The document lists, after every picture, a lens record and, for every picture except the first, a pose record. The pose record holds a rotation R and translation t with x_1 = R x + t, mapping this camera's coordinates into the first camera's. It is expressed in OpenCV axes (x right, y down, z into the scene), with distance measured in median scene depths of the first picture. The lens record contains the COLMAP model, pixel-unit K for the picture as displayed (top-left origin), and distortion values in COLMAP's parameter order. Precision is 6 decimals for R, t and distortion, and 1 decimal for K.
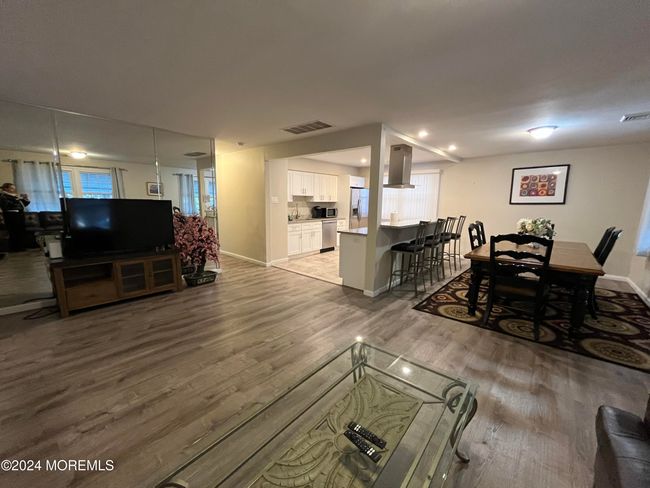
lens RADIAL K [[265.7, 0, 322.9], [0, 265.7, 244.5], [0, 0, 1]] dist [-0.002737, 0.000477]
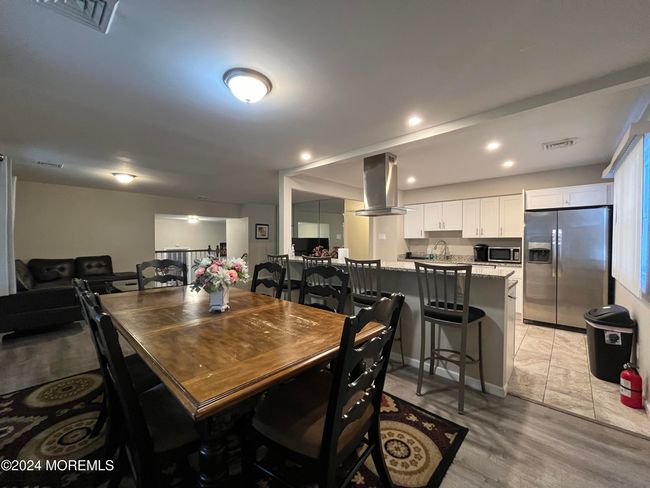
lens RADIAL K [[265.7, 0, 324.9], [0, 265.7, 245.1], [0, 0, 1]] dist [-0.002737, 0.000477]
pose [[-0.016965, 0.010795, -0.999798, 1.163348], [-0.162009, 0.986698, 0.013403, -0.147259], [0.986643, 0.162204, -0.014990, 1.052764]]
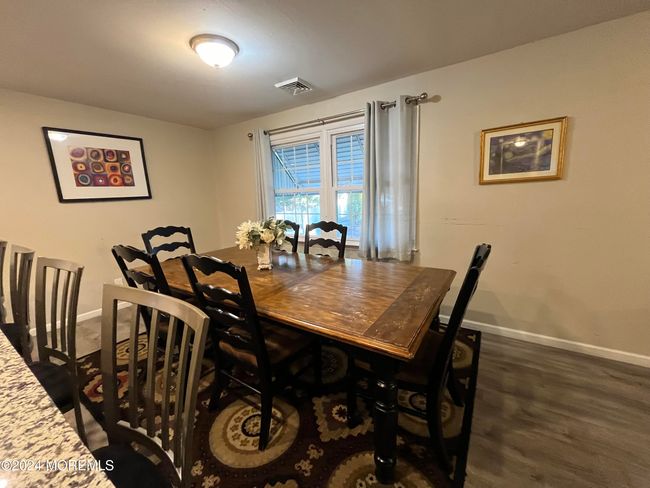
lens RADIAL K [[265.7, 0, 322.9], [0, 265.7, 243.6], [0, 0, 1]] dist [-0.002737, 0.000477]
pose [[-0.143397, -0.185625, 0.972101, 0.198887], [0.190012, 0.958814, 0.211117, -0.122692], [-0.971253, 0.214985, -0.102220, 0.809068]]
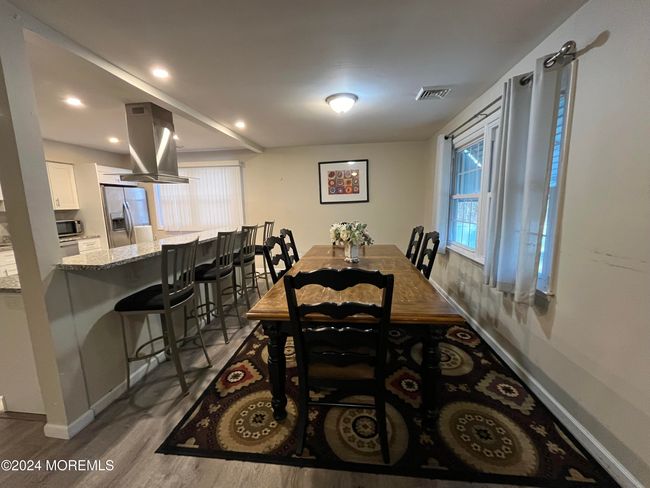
lens RADIAL K [[265.7, 0, 324.1], [0, 265.7, 244.2], [0, 0, 1]] dist [-0.002737, 0.000477]
pose [[0.819603, -0.116043, 0.561058, 0.288663], [0.123072, 0.992073, 0.025405, -0.057387], [-0.559558, 0.048229, 0.827387, 0.385745]]
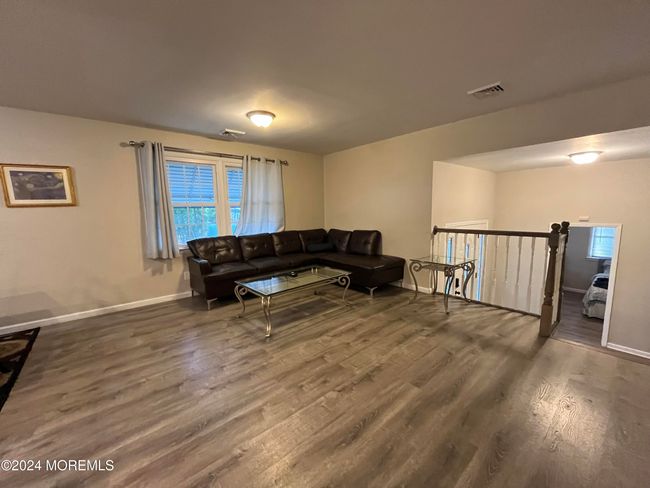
lens RADIAL K [[265.7, 0, 320.2], [0, 265.7, 244.6], [0, 0, 1]] dist [-0.002737, 0.000477]
pose [[-0.988115, -0.018279, 0.152624, -0.165987], [0.026631, 0.957531, 0.287097, -0.141908], [-0.151390, 0.287749, -0.945665, 0.947203]]
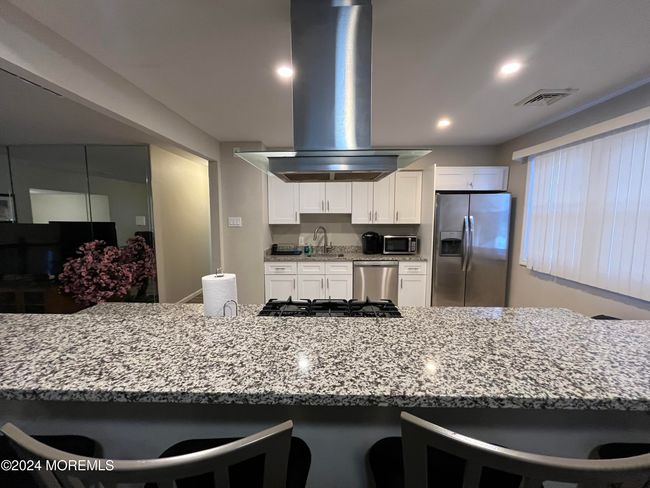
lens RADIAL K [[265.7, 0, 323.6], [0, 265.7, 242.5], [0, 0, 1]] dist [-0.002737, 0.000477]
pose [[0.641864, 0.064908, -0.764067, 0.572140], [-0.117481, 0.992972, -0.014338, -0.178368], [0.757766, 0.098966, 0.644978, 1.002851]]
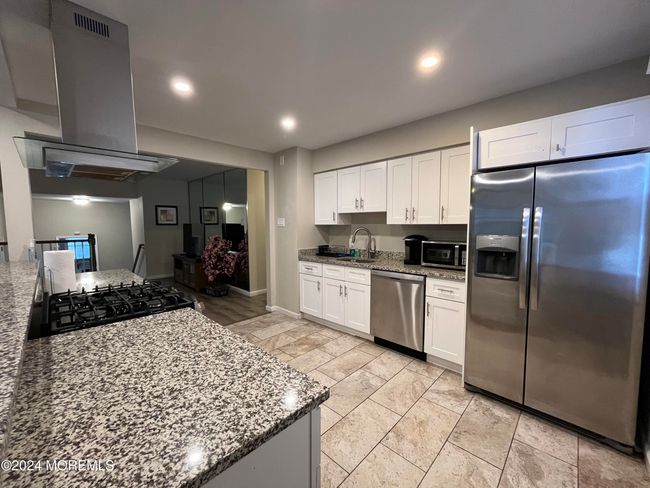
lens RADIAL K [[265.7, 0, 325.4], [0, 265.7, 240.8], [0, 0, 1]] dist [-0.002737, 0.000477]
pose [[-0.041559, 0.051047, -0.997831, 0.679282], [-0.161141, 0.985277, 0.057116, -0.235206], [0.986056, 0.163165, -0.032721, 1.513353]]
